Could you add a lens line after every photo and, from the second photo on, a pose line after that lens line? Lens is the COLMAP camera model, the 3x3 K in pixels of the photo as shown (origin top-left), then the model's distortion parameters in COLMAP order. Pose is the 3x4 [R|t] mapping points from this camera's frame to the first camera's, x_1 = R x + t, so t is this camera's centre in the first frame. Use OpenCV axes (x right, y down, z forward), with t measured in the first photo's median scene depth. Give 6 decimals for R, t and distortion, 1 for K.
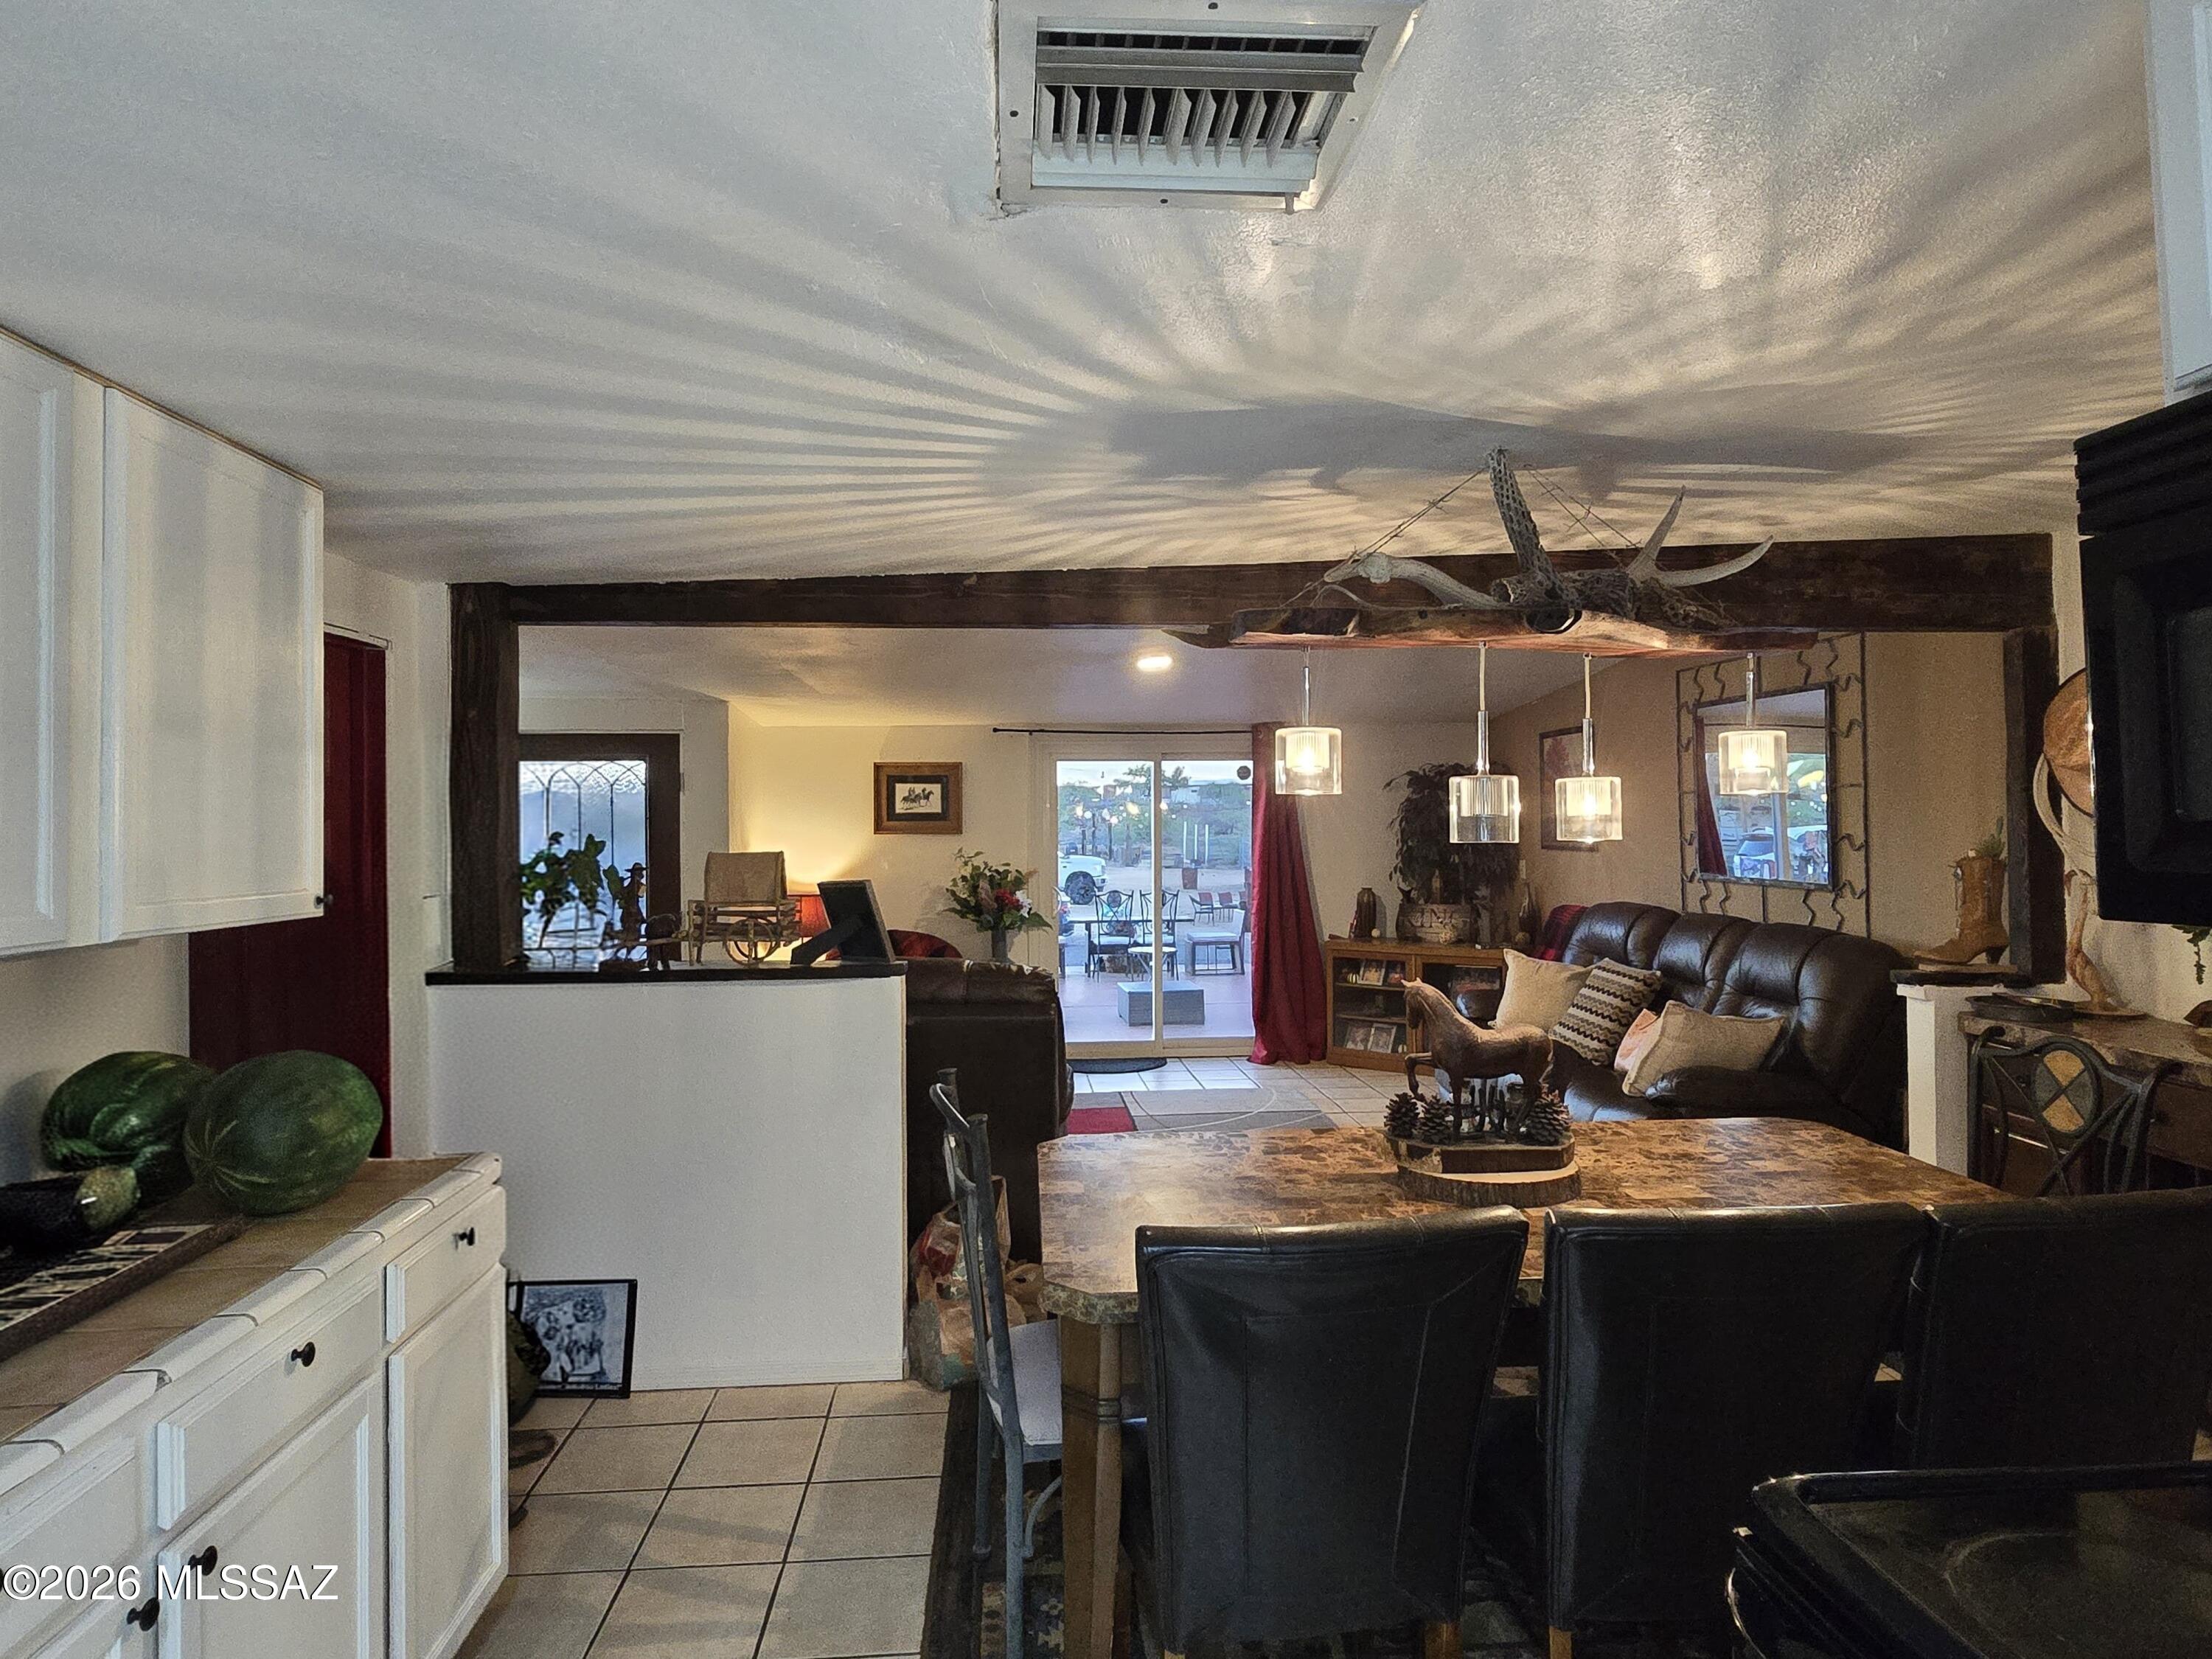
lens RADIAL K [[1267.8, 0, 1106.4], [0, 1267.8, 807.9], [0, 0, 1]] dist [-0.006008, -0.000290]
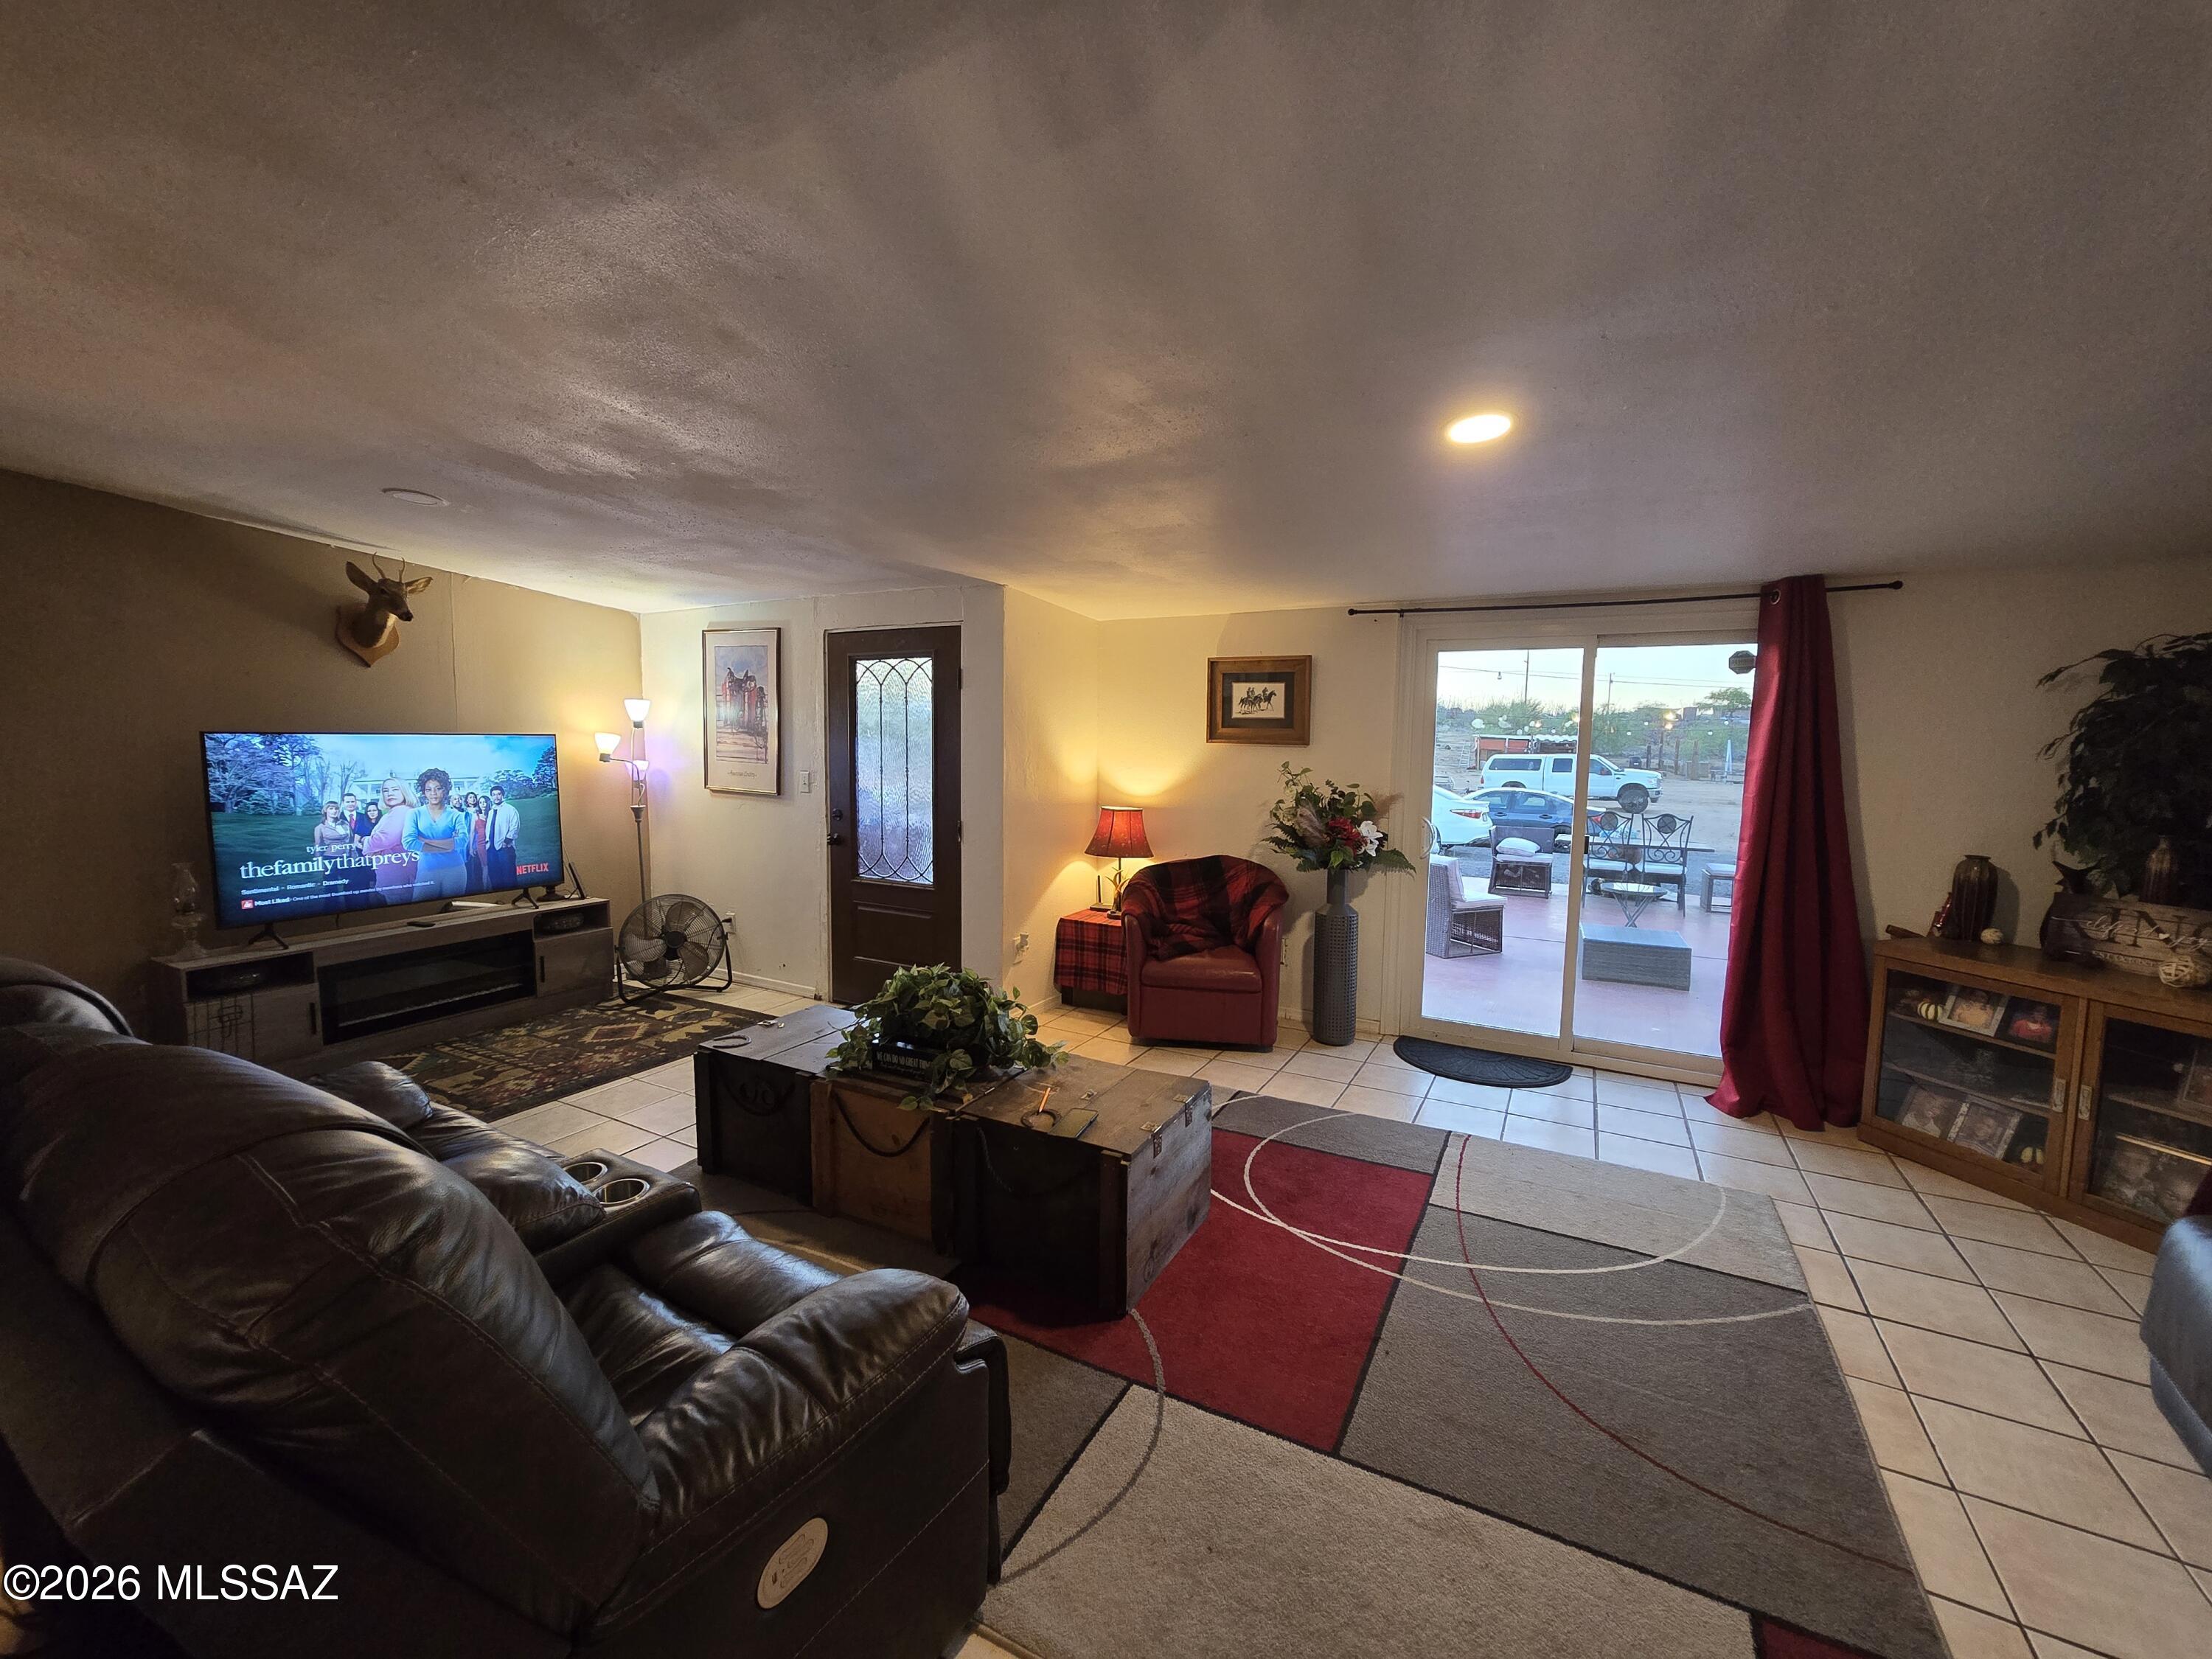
lens RADIAL K [[912.1, 0, 1099.3], [0, 912.1, 814.1], [0, 0, 1]] dist [-0.004271, 0.000912]
pose [[0.841976, 0.066629, -0.535384, 0.097496], [-0.012953, 0.994555, 0.103404, 0.006483], [0.539359, -0.080129, 0.838255, 0.481932]]
